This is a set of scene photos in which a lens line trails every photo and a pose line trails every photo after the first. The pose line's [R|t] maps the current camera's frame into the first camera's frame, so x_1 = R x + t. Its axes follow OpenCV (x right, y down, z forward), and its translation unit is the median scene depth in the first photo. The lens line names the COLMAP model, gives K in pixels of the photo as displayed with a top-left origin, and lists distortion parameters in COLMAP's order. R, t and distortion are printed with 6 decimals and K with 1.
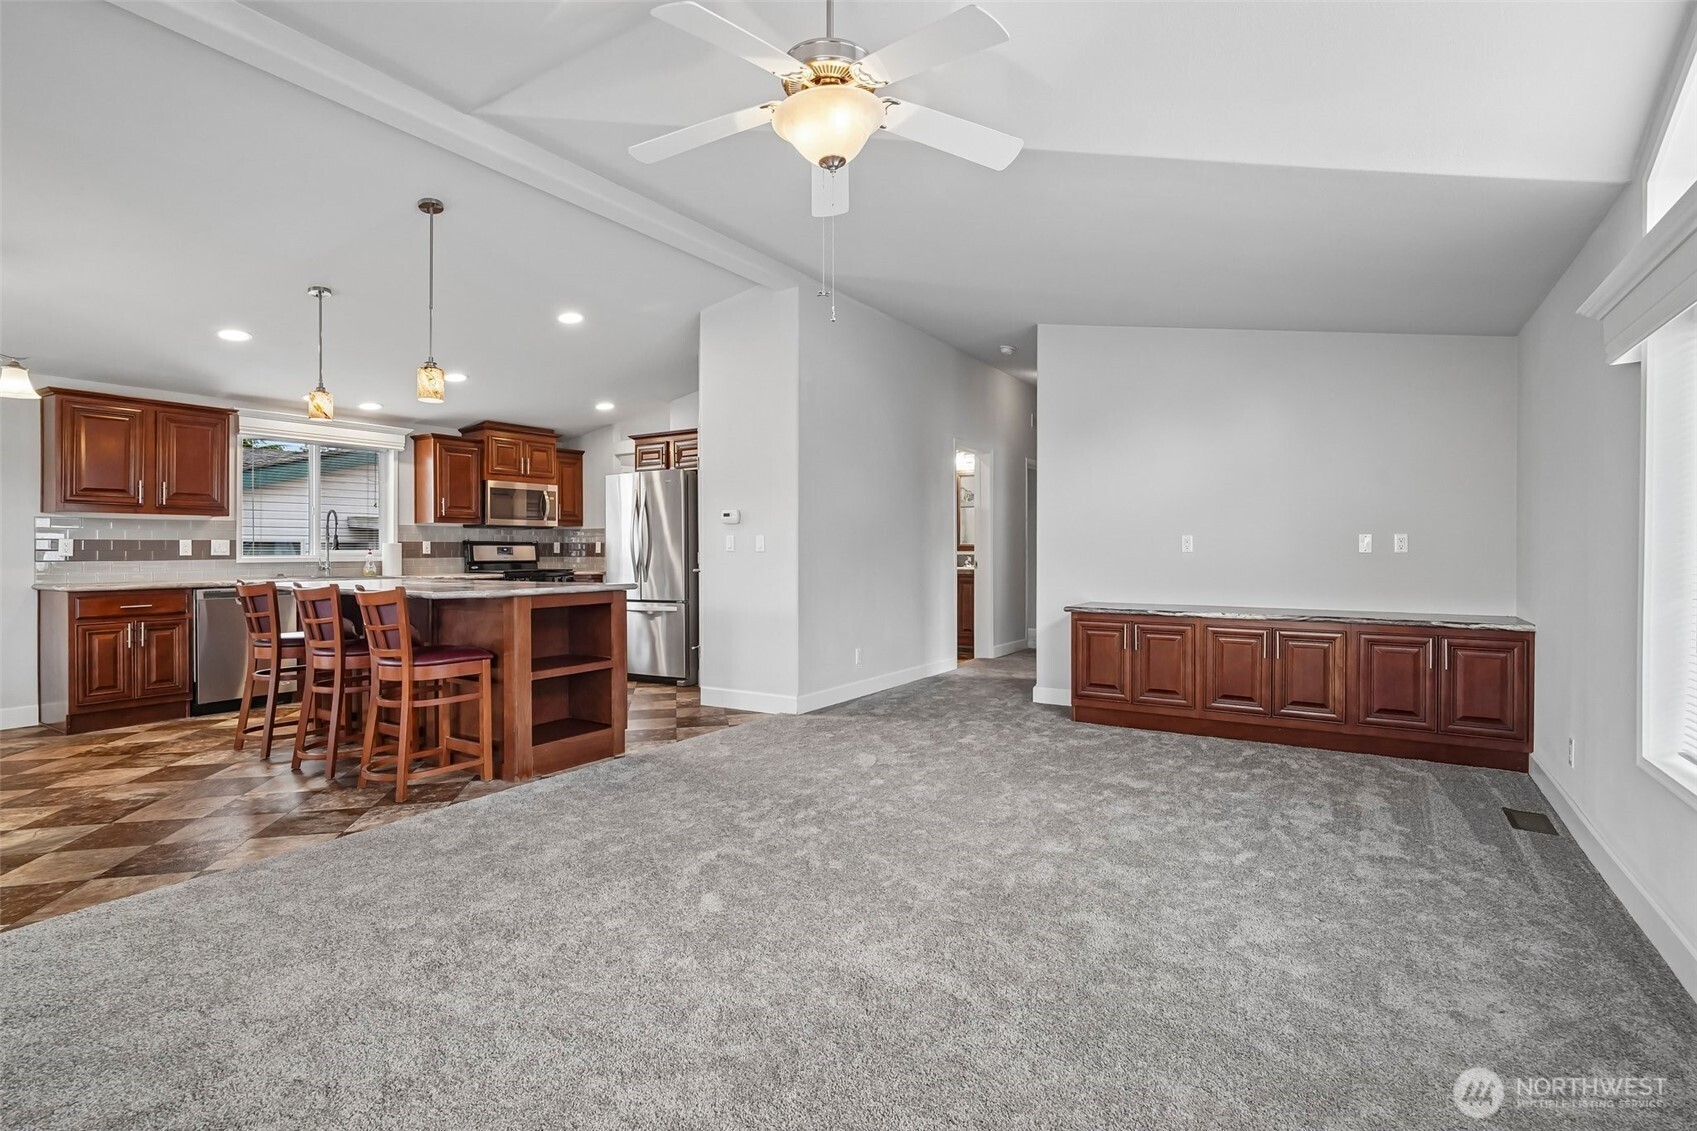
lens RADIAL K [[812.2, 0, 854.3], [0, 812.2, 549.6], [0, 0, 1]] dist [-0.021314, 0.011166]
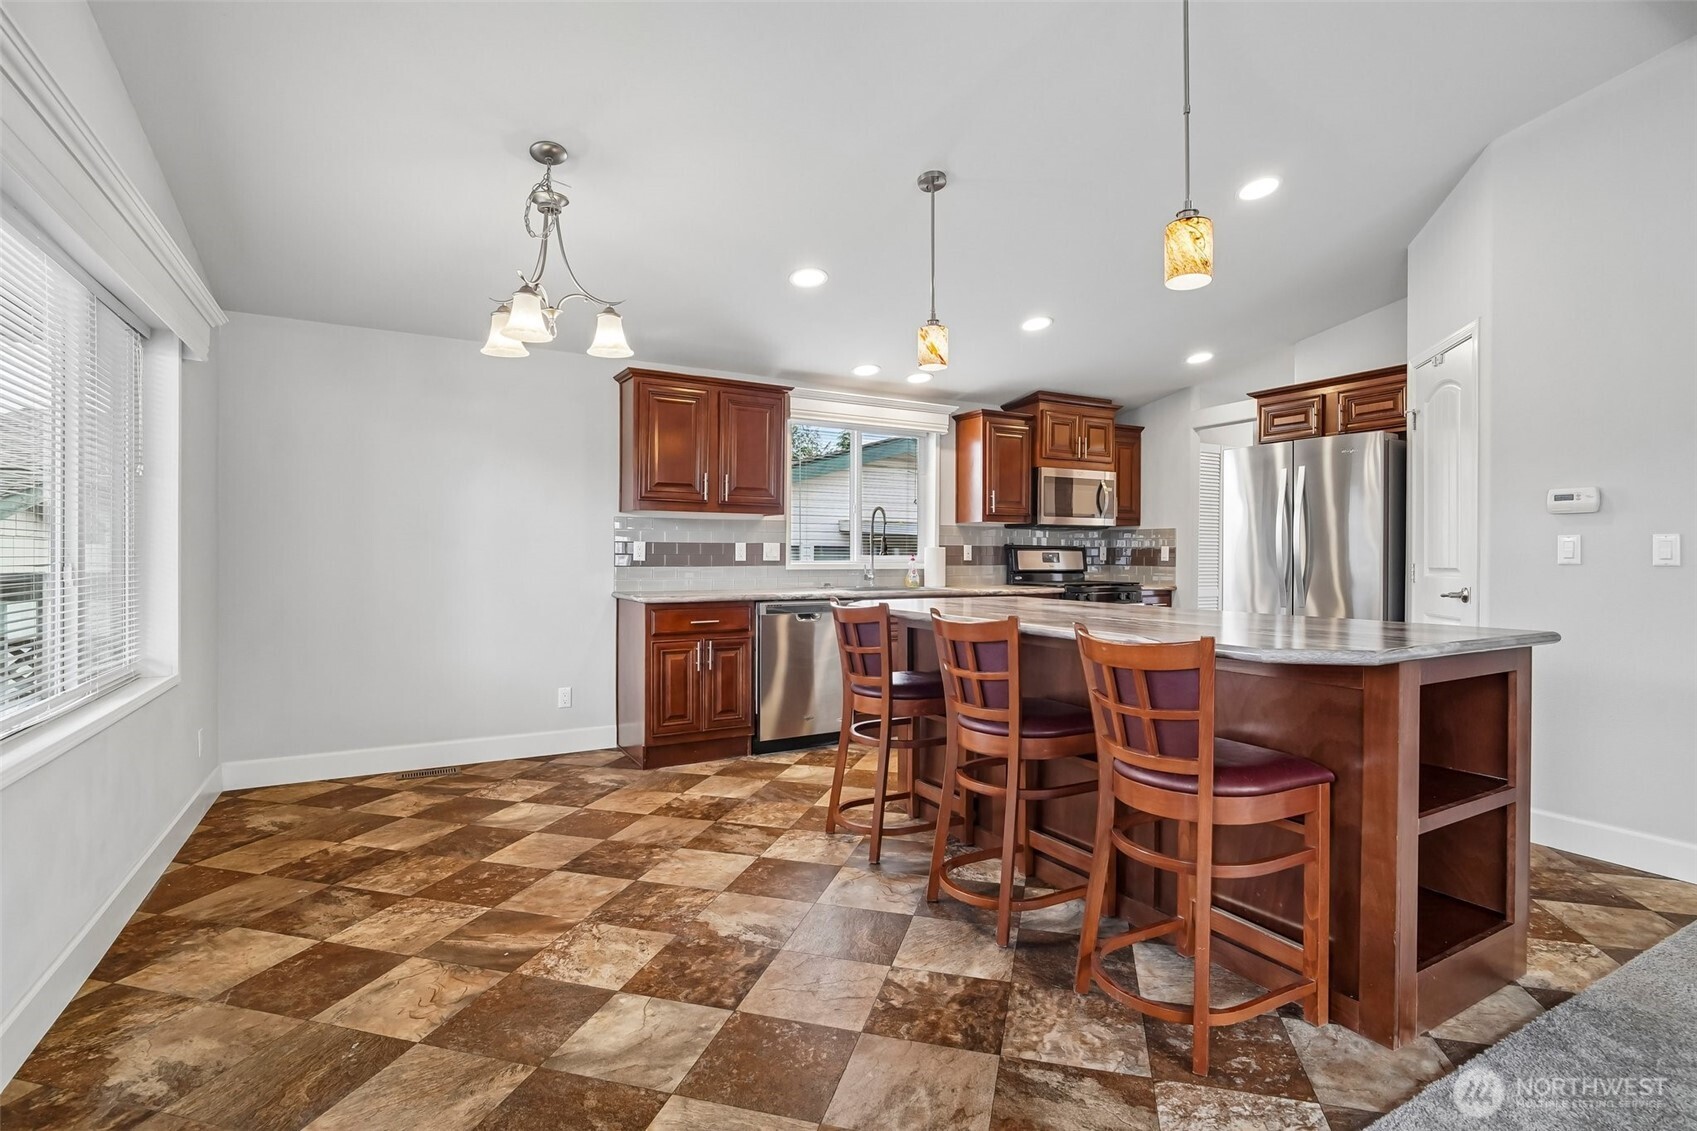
lens RADIAL K [[807.8, 0, 855.0], [0, 807.8, 557.1], [0, 0, 1]] dist [-0.017207, 0.009924]
pose [[0.887380, 0.008605, -0.460958, -0.320913], [-0.006891, 0.999962, 0.005402, -0.002220], [0.460987, -0.001617, 0.887405, 0.284915]]
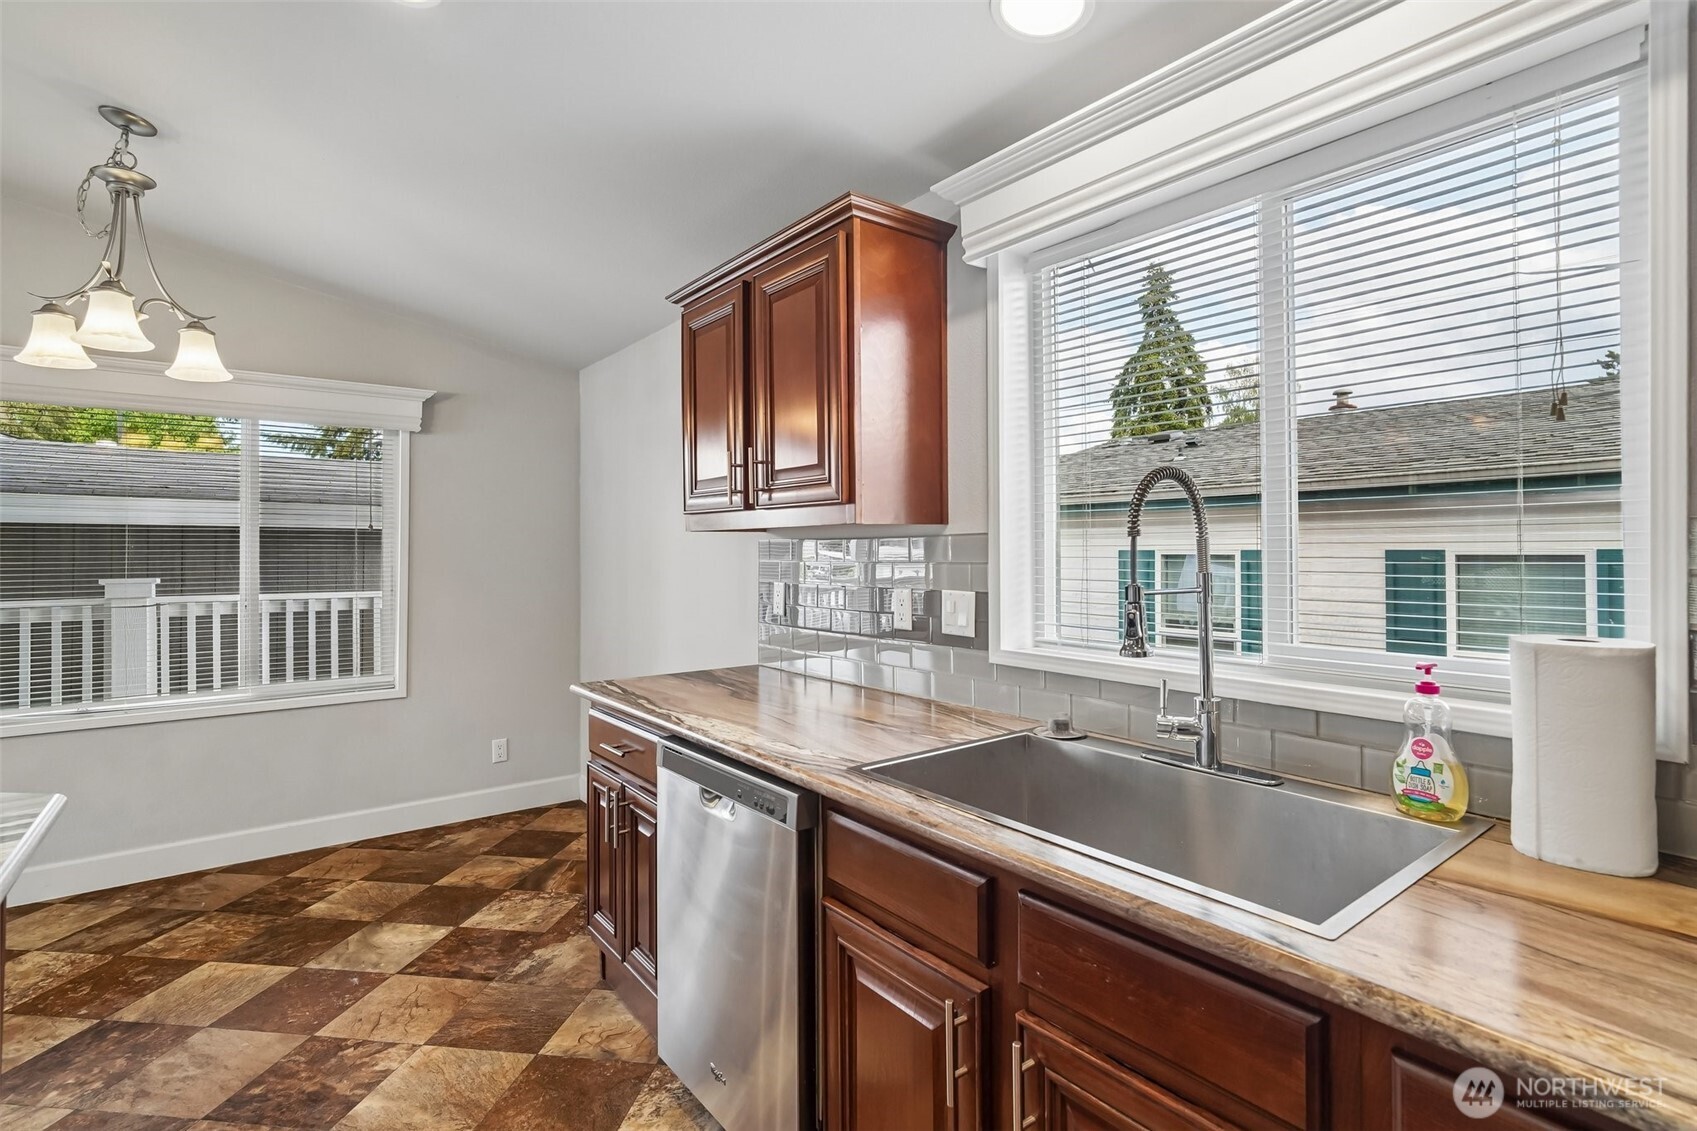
lens RADIAL K [[820.5, 0, 852.6], [0, 820.5, 541.1], [0, 0, 1]] dist [-0.017234, 0.013149]
pose [[-0.331397, -0.021246, -0.943252, -1.084881], [-0.002971, 0.999765, -0.021476, -0.112026], [0.943487, -0.004315, -0.331382, 4.700250]]
